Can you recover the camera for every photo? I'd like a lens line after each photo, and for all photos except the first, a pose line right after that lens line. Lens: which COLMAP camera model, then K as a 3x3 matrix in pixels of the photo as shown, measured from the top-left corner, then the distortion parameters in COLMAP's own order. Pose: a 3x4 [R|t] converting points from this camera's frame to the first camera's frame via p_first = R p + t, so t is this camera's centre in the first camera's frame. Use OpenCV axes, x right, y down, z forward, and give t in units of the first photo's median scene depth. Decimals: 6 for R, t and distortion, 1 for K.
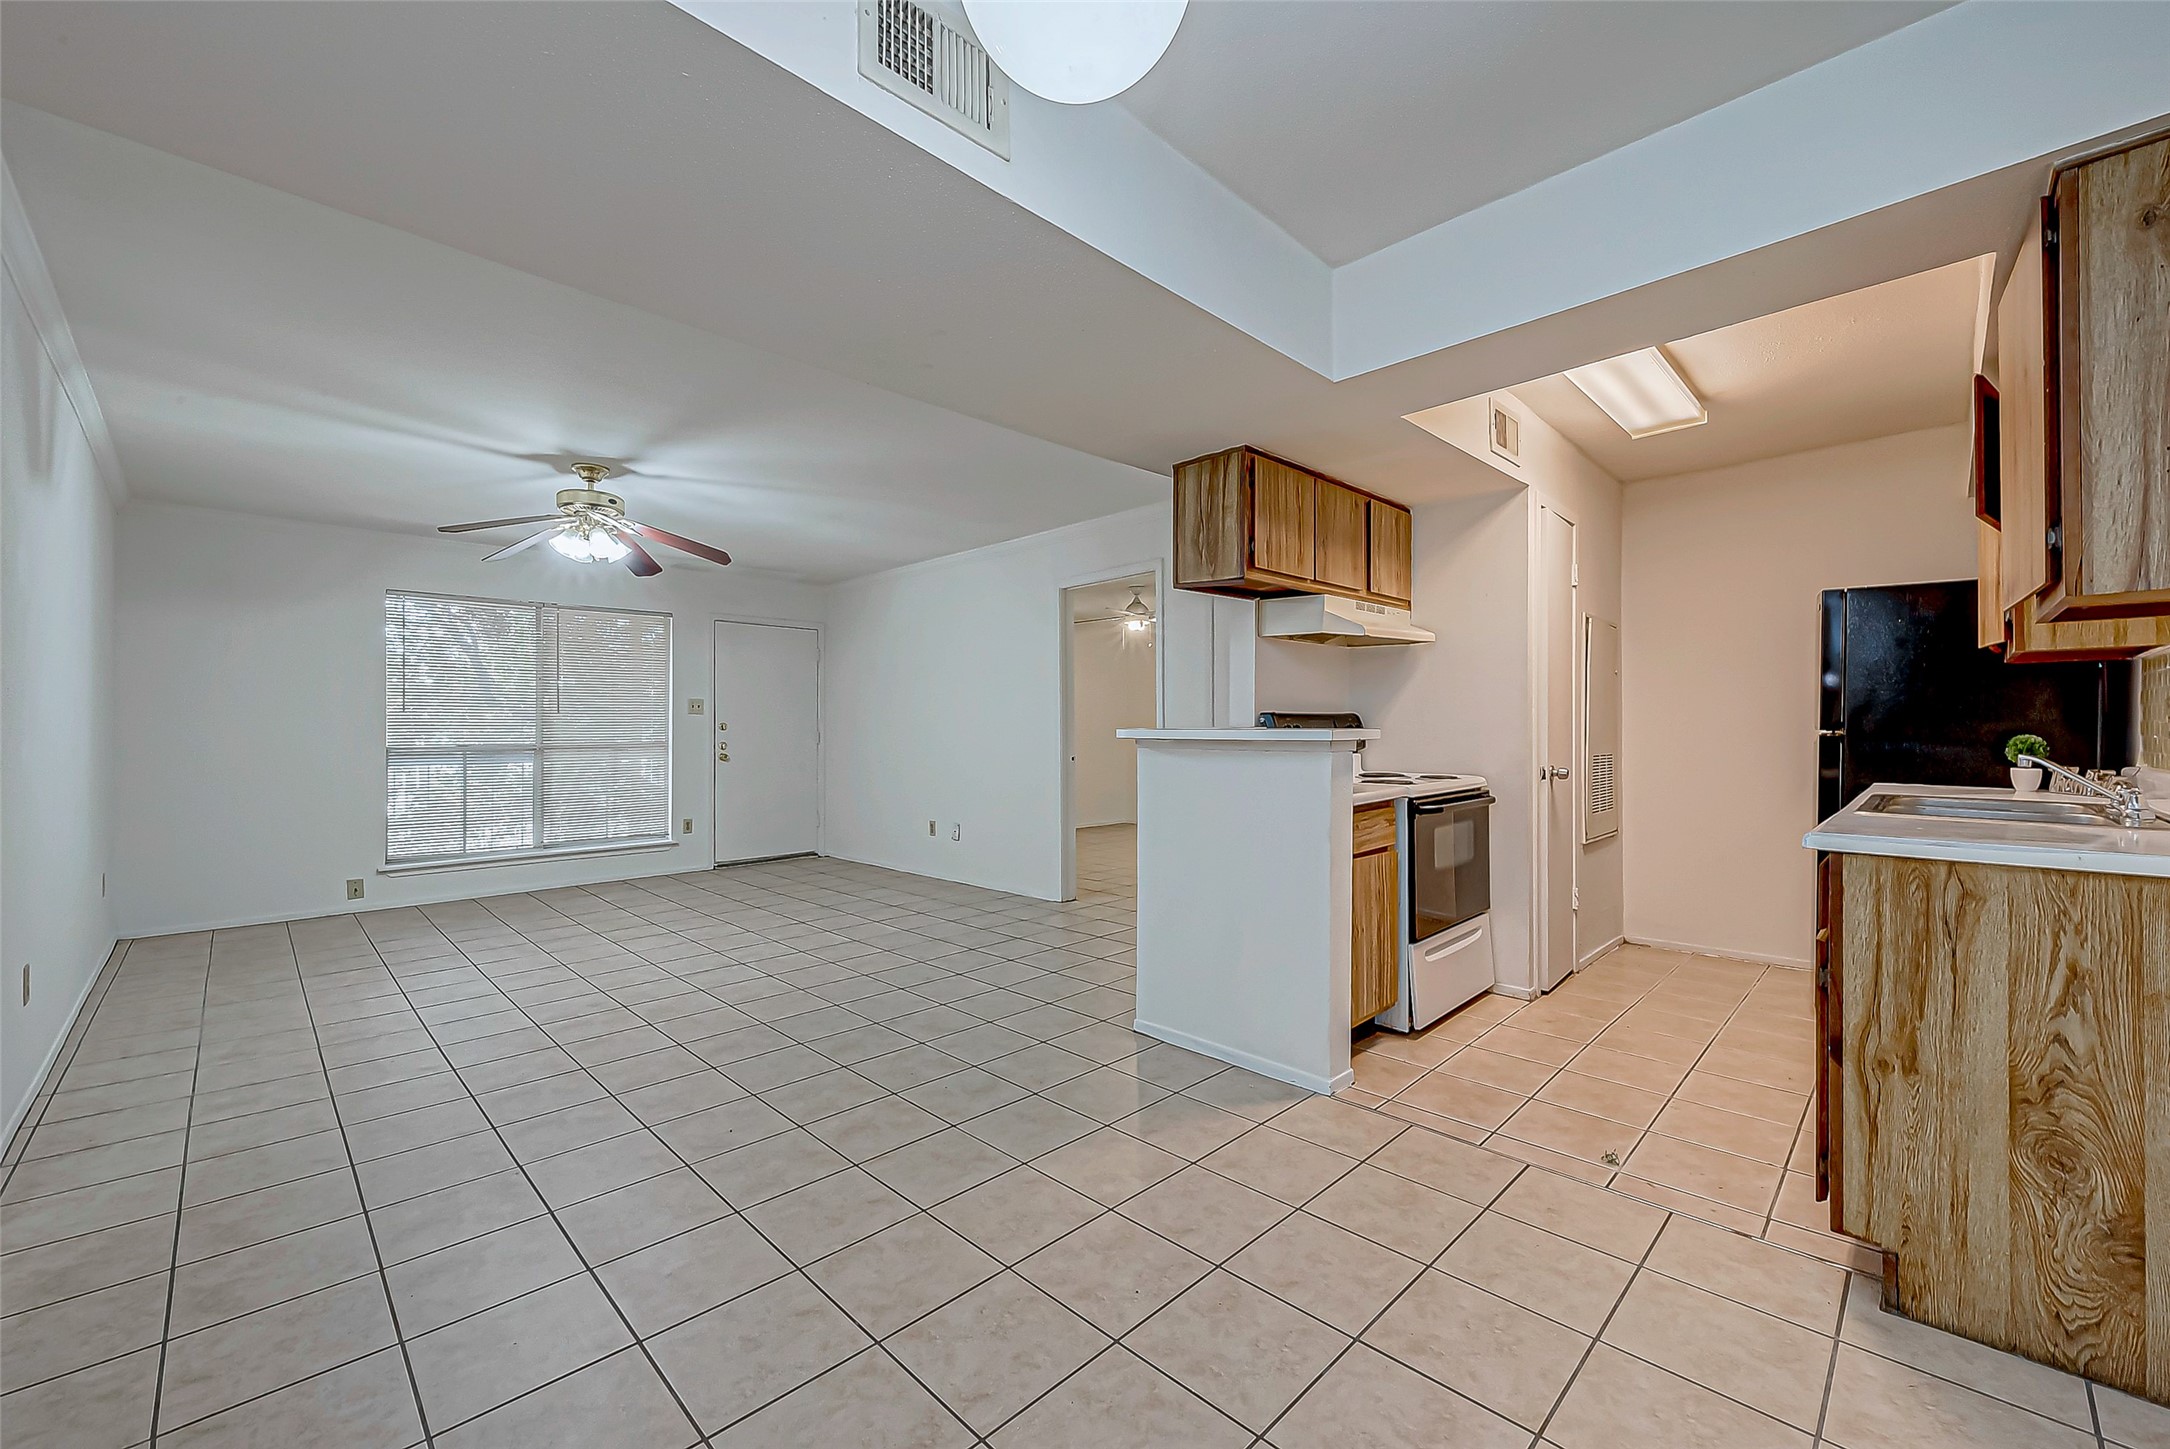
lens RADIAL K [[874.3, 0, 1075.0], [0, 874.3, 724.9], [0, 0, 1]] dist [-0.001321, 0.000559]
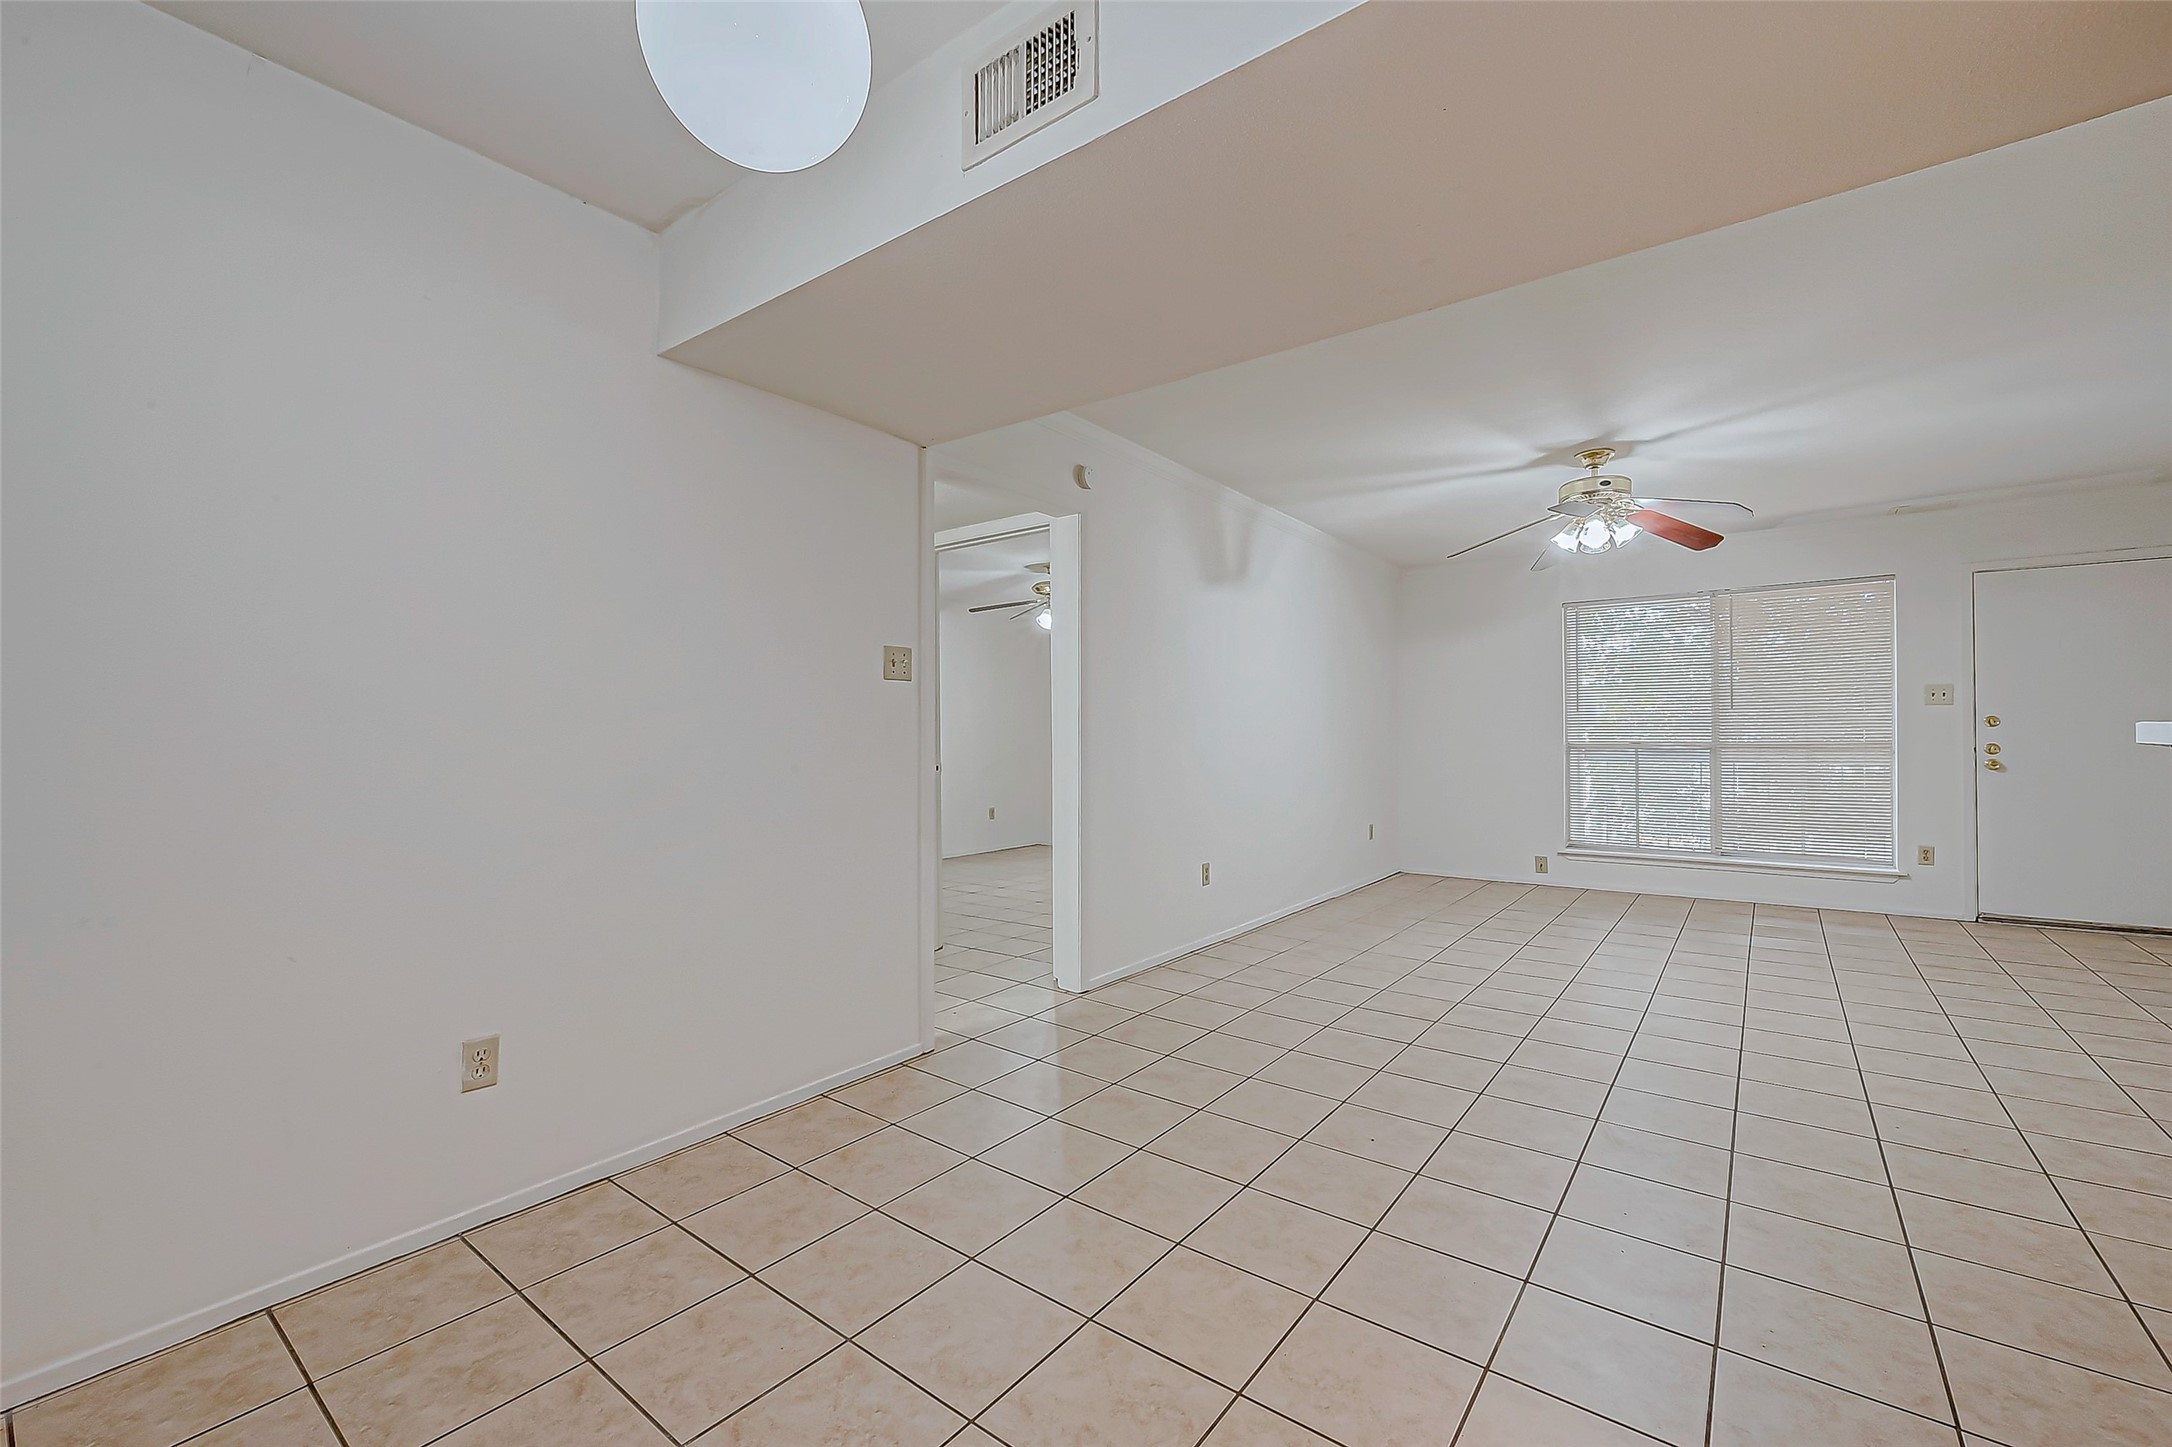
lens RADIAL K [[875.1, 0, 1102.5], [0, 875.1, 718.3], [0, 0, 1]] dist [-0.001321, 0.000559]
pose [[0.151655, -0.008920, -0.988393, 0.350416], [0.007818, 0.999939, -0.007825, -0.001402], [0.988403, -0.006540, 0.151715, 0.366576]]
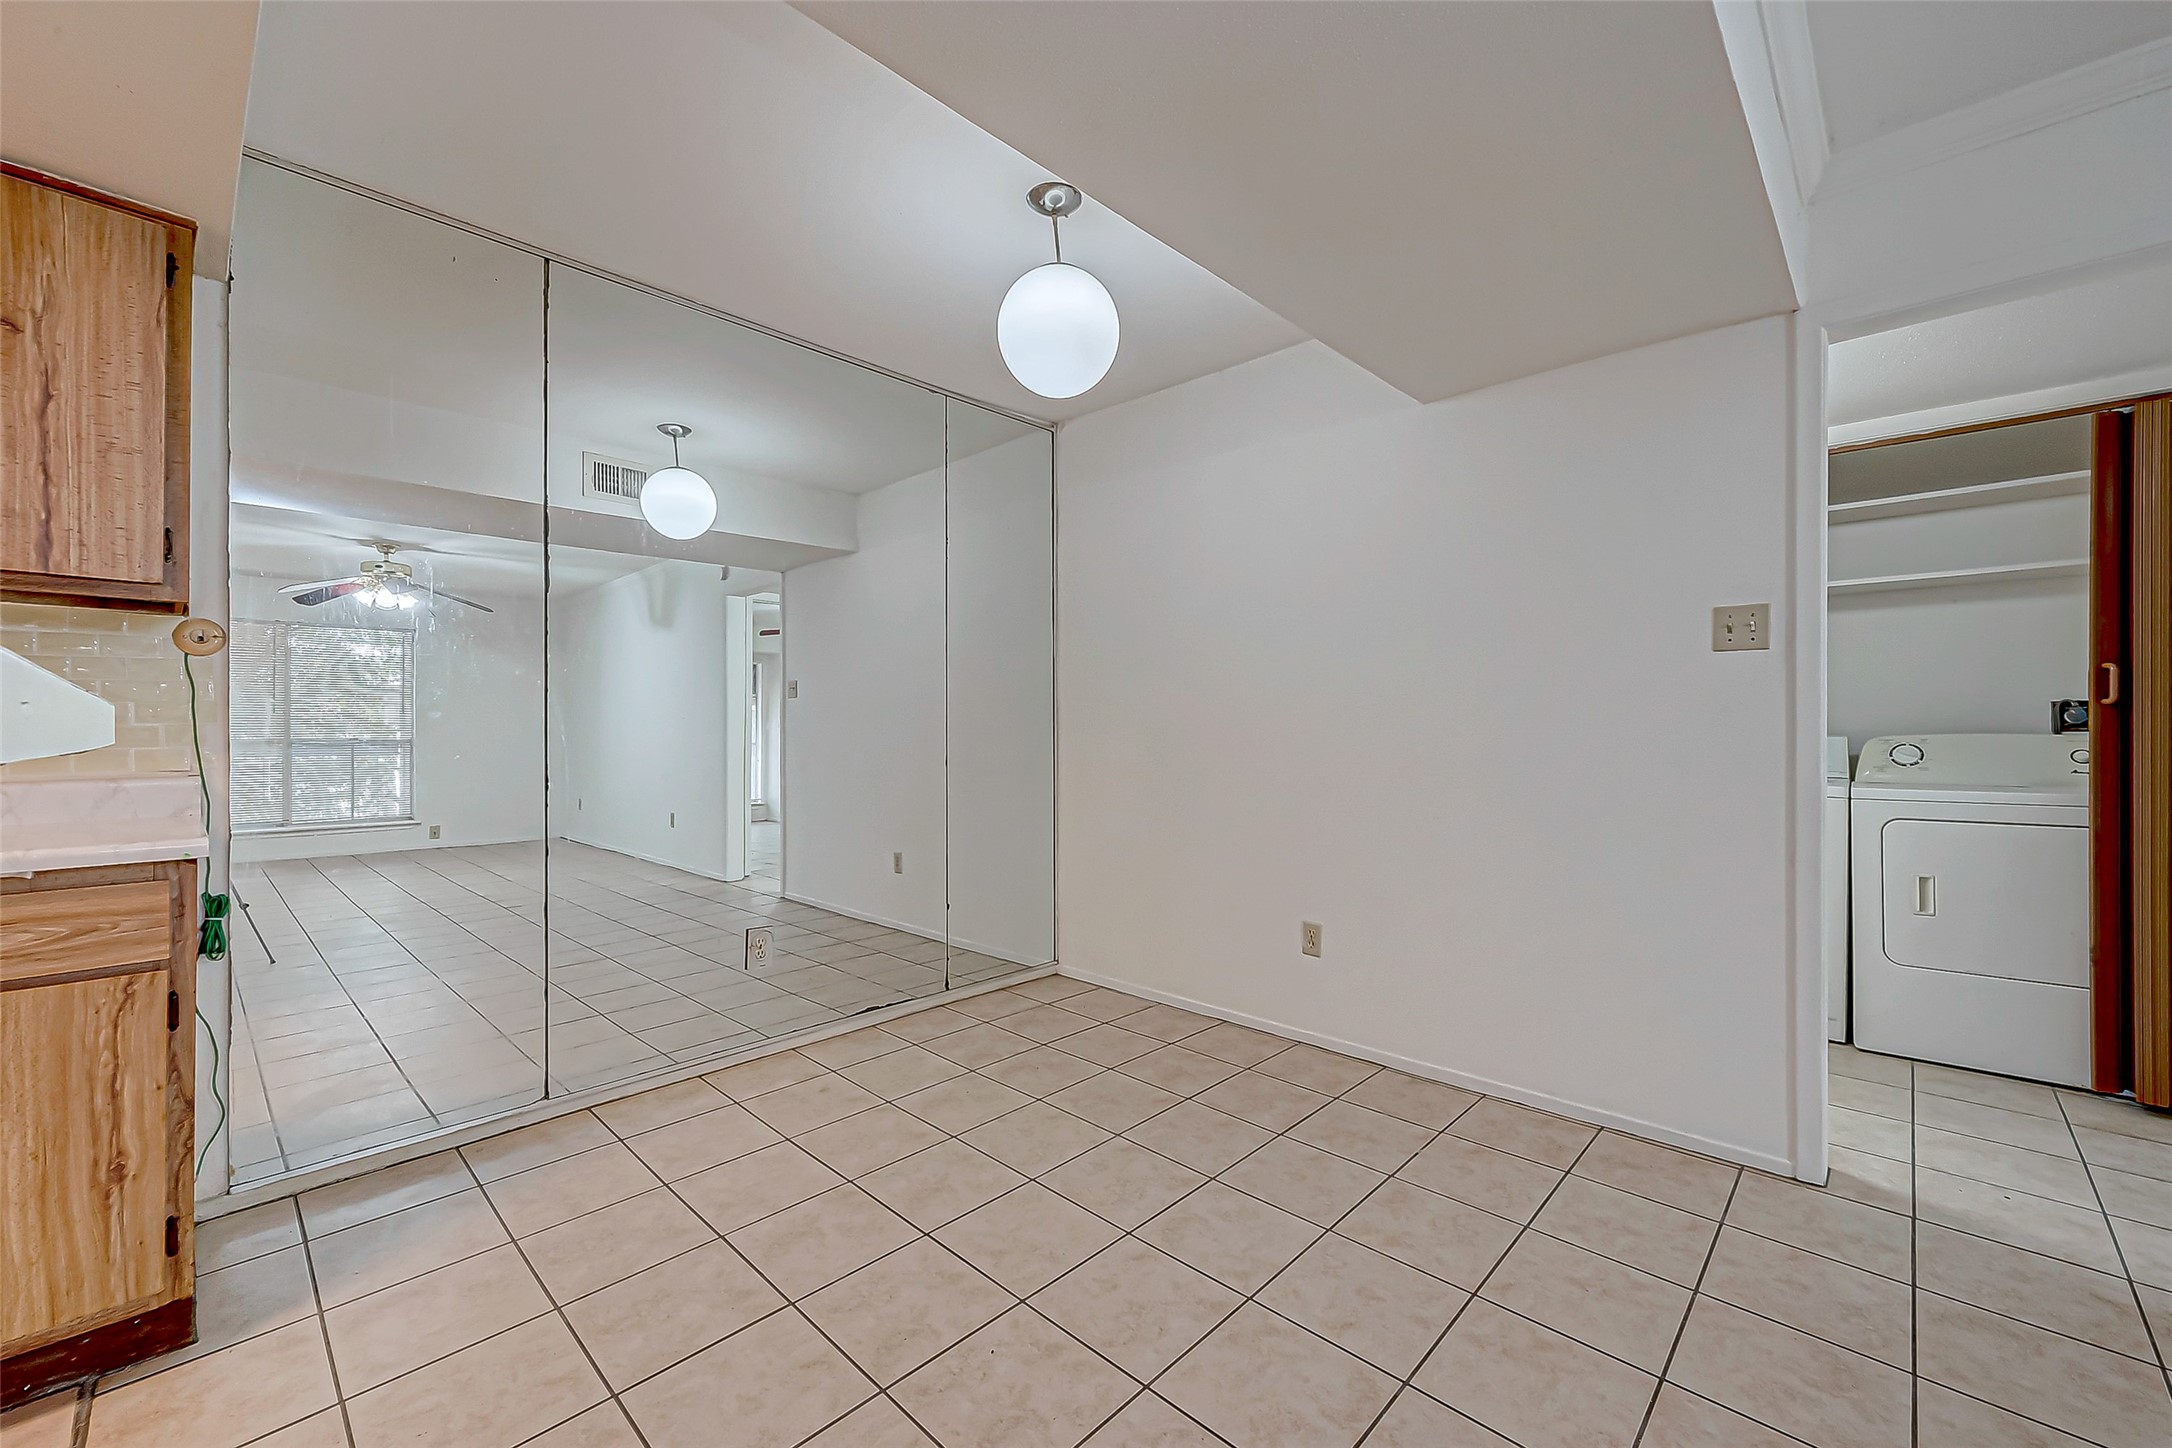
lens RADIAL K [[875.1, 0, 1073.4], [0, 875.1, 729.8], [0, 0, 1]] dist [-0.001321, 0.000559]
pose [[-0.999369, 0.005403, -0.035102, 0.001831], [0.005381, 0.999985, 0.000722, 0.006845], [0.035106, 0.000533, -0.999383, 0.887278]]
